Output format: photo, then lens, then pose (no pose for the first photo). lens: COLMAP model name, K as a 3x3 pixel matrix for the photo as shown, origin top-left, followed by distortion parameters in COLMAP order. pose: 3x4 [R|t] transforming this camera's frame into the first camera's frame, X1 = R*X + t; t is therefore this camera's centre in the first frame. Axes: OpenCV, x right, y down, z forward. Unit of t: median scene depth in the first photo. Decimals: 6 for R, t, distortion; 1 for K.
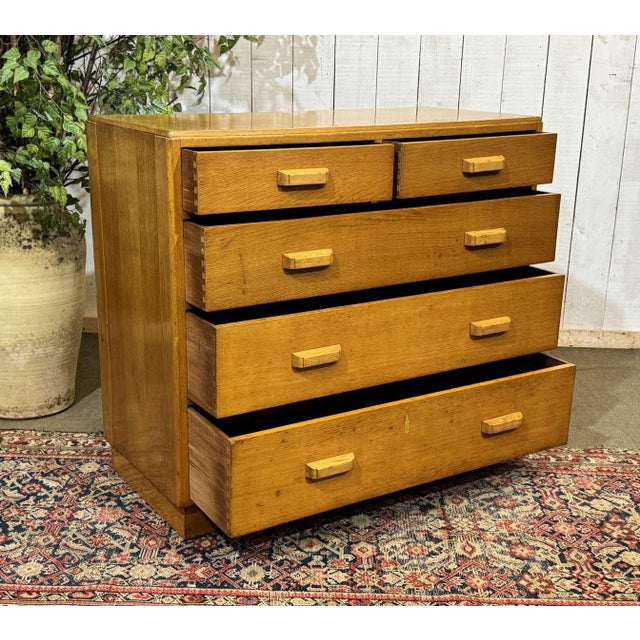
lens RADIAL K [[933.1, 0, 303.4], [0, 933.1, 330.7], [0, 0, 1]] dist [0.240255, -0.604197]
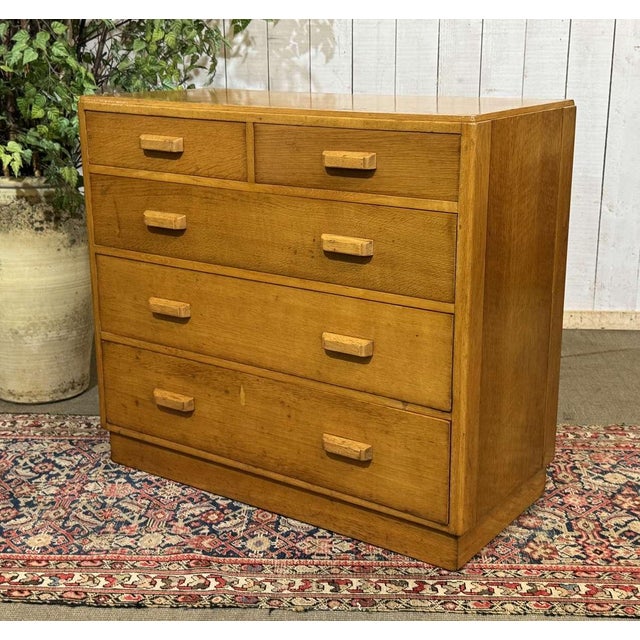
lens RADIAL K [[1012.6, 0, 322.1], [0, 1012.6, 320.4], [0, 0, 1]] dist [0.102753, -0.063230]
pose [[0.999488, -0.012057, -0.029639, 0.042025], [0.011612, 0.999818, -0.015166, 0.031379], [0.029816, 0.014814, 0.999446, -0.072432]]
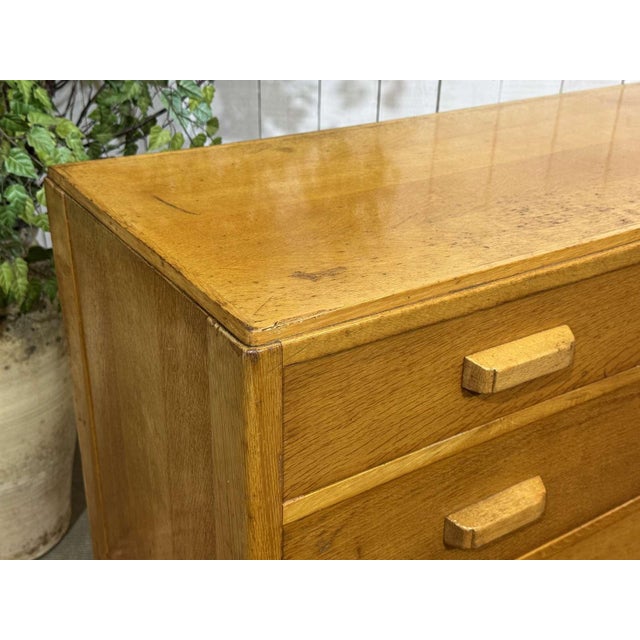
lens RADIAL K [[819.9, 0, 315.7], [0, 819.9, 323.1], [0, 0, 1]] dist [0.211551, -0.542529]
pose [[0.999898, -0.002041, 0.014164, -0.097508], [-0.000507, 0.984105, 0.177585, -0.213419], [-0.014301, -0.177574, 0.984003, 0.557686]]
